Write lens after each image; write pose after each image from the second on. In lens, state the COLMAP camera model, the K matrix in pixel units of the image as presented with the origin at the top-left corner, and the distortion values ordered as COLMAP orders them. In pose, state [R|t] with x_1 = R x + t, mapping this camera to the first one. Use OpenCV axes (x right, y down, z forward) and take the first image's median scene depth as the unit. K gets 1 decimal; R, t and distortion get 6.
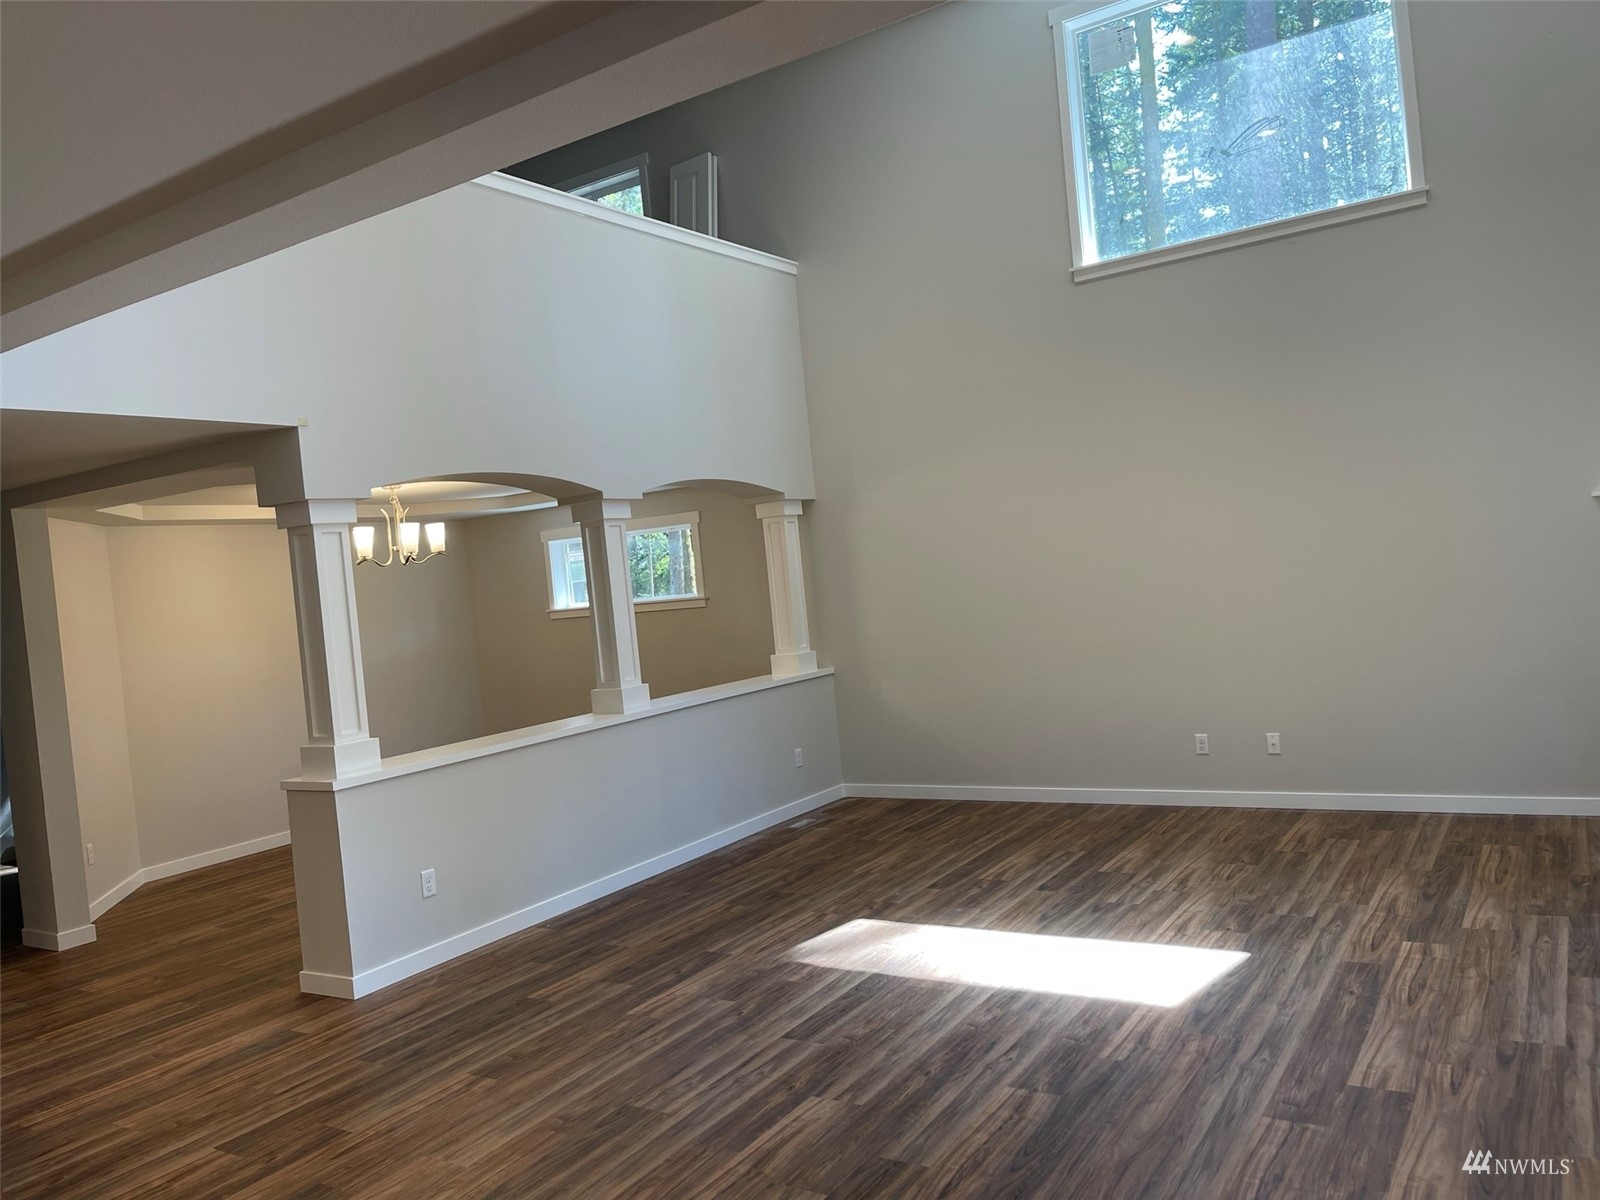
lens RADIAL K [[1198.7, 0, 790.9], [0, 1198.7, 597.3], [0, 0, 1]] dist [0.071254, -0.091186]
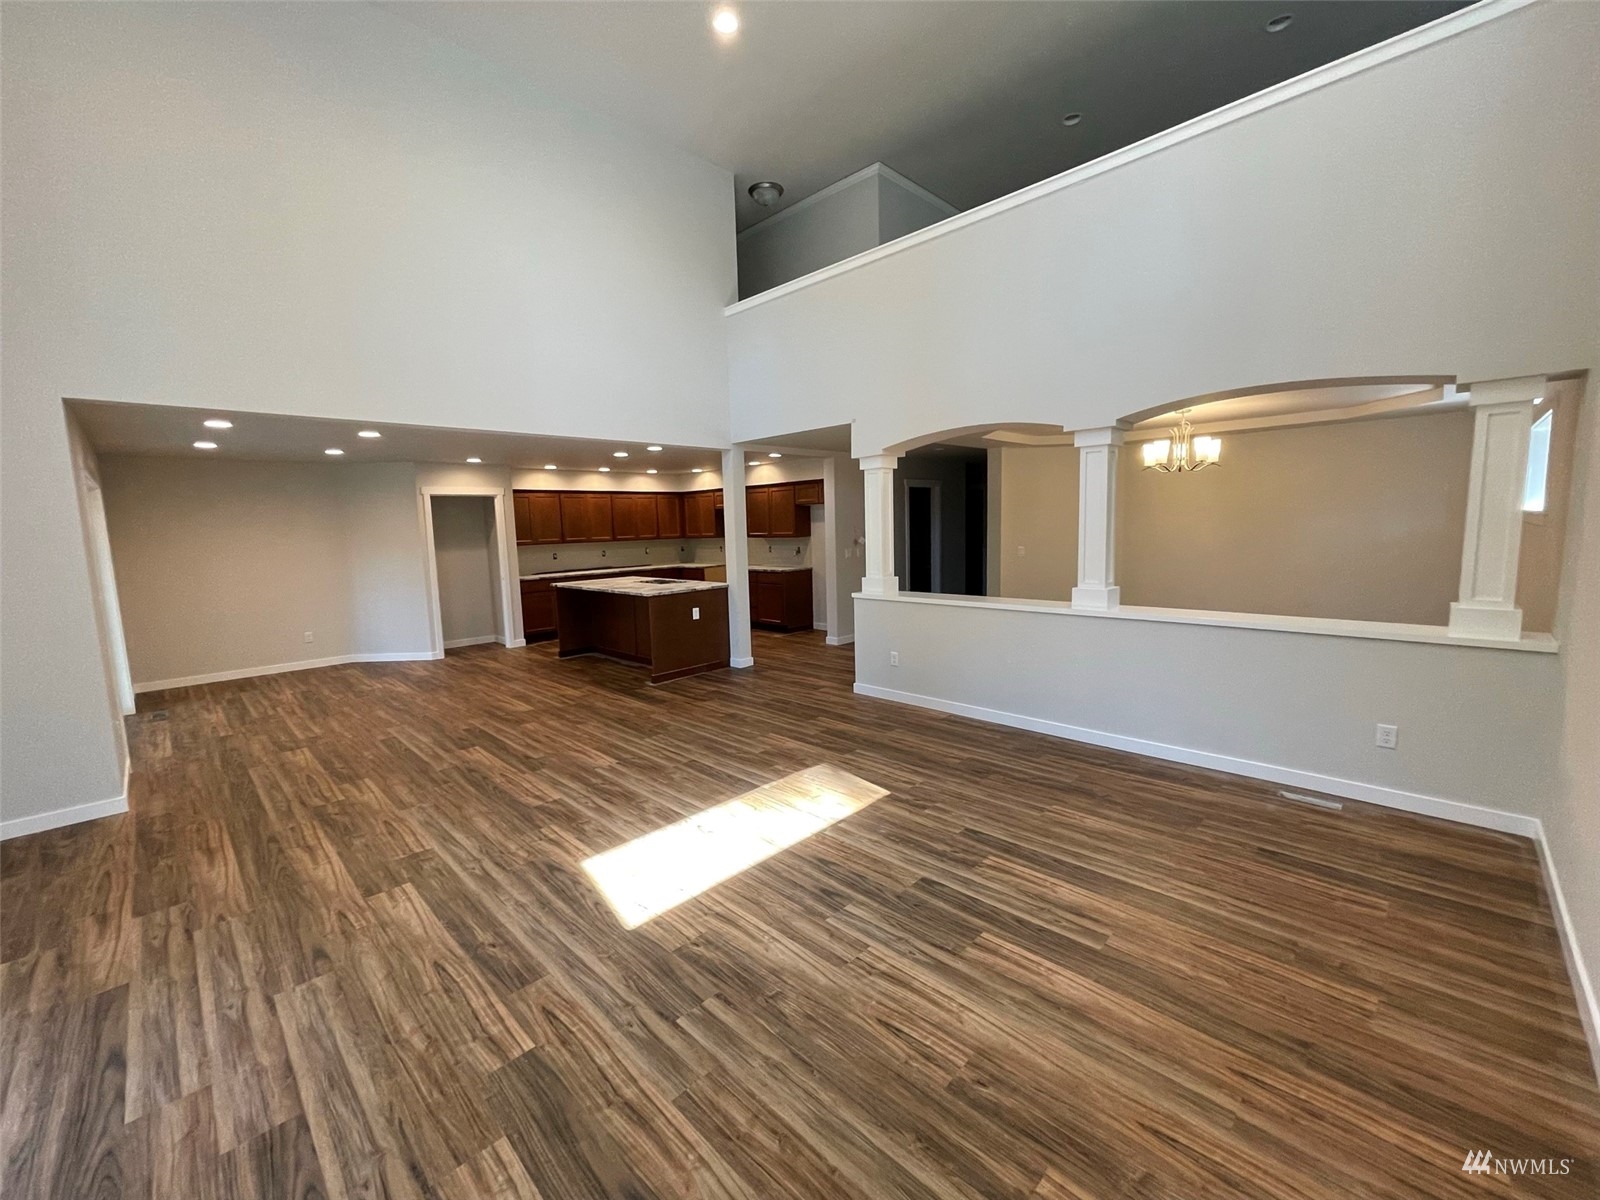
lens RADIAL K [[637.9, 0, 792.5], [0, 637.9, 601.0], [0, 0, 1]] dist [-0.004364, 0.001929]
pose [[-0.200579, 0.221151, -0.954390, 0.825324], [0.032172, 0.975149, 0.219200, -0.097315], [0.979149, 0.013262, -0.202709, 1.275124]]
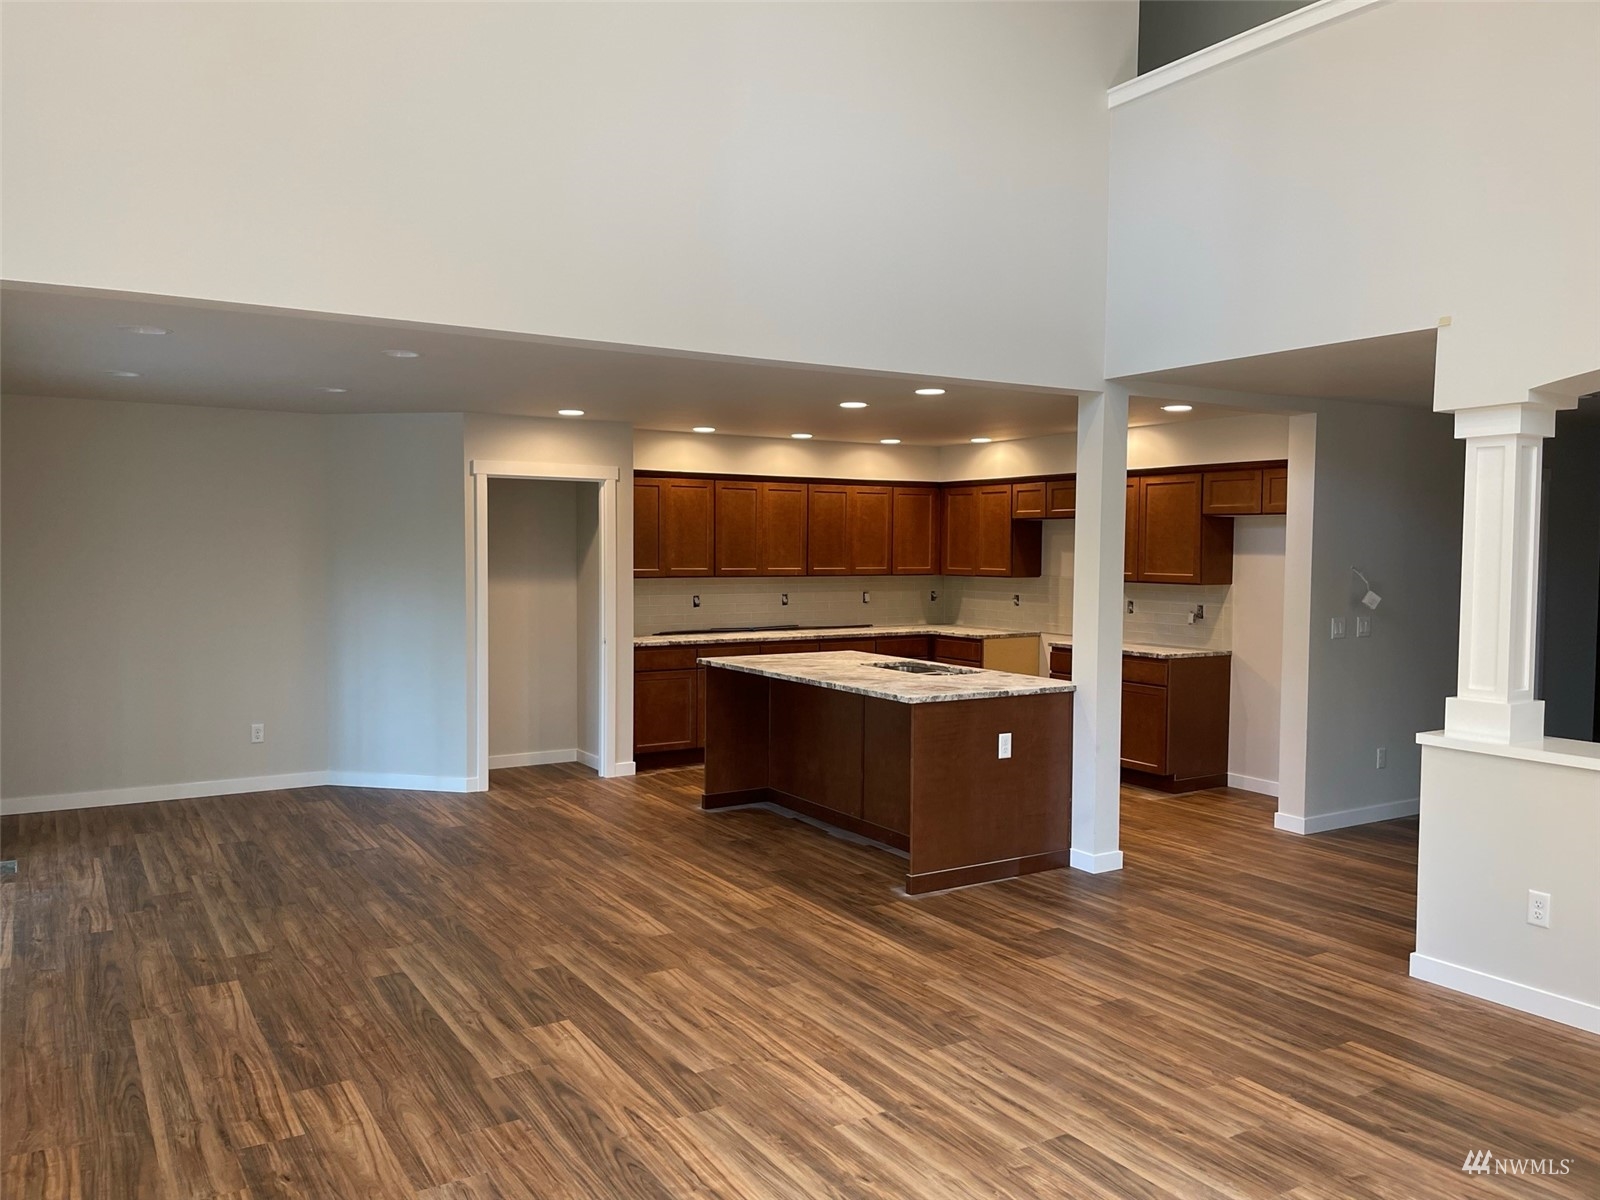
lens RADIAL K [[1198.7, 0, 802.6], [0, 1198.7, 604.6], [0, 0, 1]] dist [0.071254, -0.091186]
pose [[-0.421320, 0.138234, -0.896315, 0.679306], [0.017104, 0.989351, 0.144542, -0.088164], [0.906751, 0.045567, -0.419198, 1.086742]]
